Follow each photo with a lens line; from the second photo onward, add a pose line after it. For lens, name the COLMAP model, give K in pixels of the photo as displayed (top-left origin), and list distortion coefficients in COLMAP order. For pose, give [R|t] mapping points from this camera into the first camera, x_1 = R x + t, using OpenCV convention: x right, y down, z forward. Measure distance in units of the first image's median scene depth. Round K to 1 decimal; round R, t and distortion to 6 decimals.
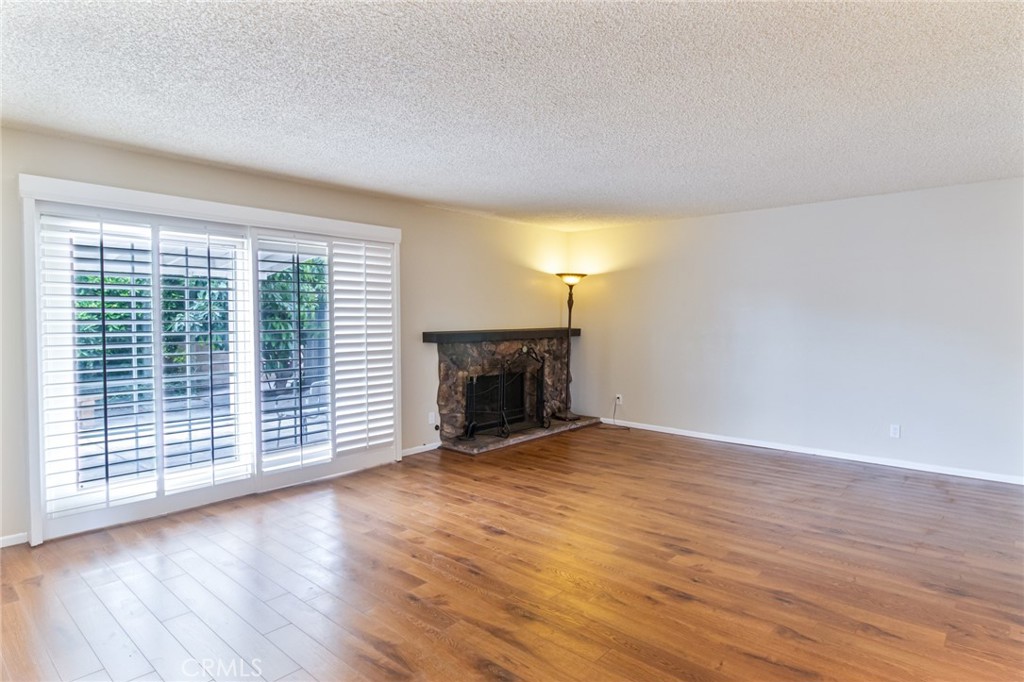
lens RADIAL K [[567.9, 0, 513.1], [0, 567.9, 336.2], [0, 0, 1]] dist [0.002542, 0.000416]
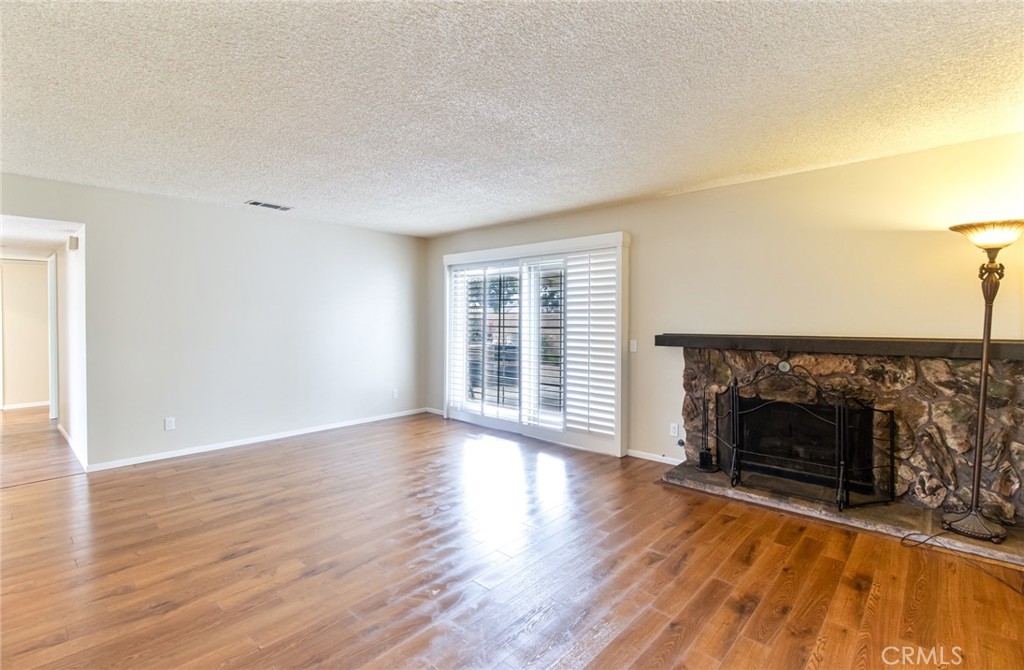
lens RADIAL K [[469.6, 0, 513.7], [0, 469.6, 331.3], [0, 0, 1]] dist [0.009493, -0.000274]
pose [[-0.008656, 0.032842, -0.999423, 0.595063], [-0.028952, 0.999033, 0.033080, -0.028409], [0.999543, 0.029221, -0.007697, 0.746478]]
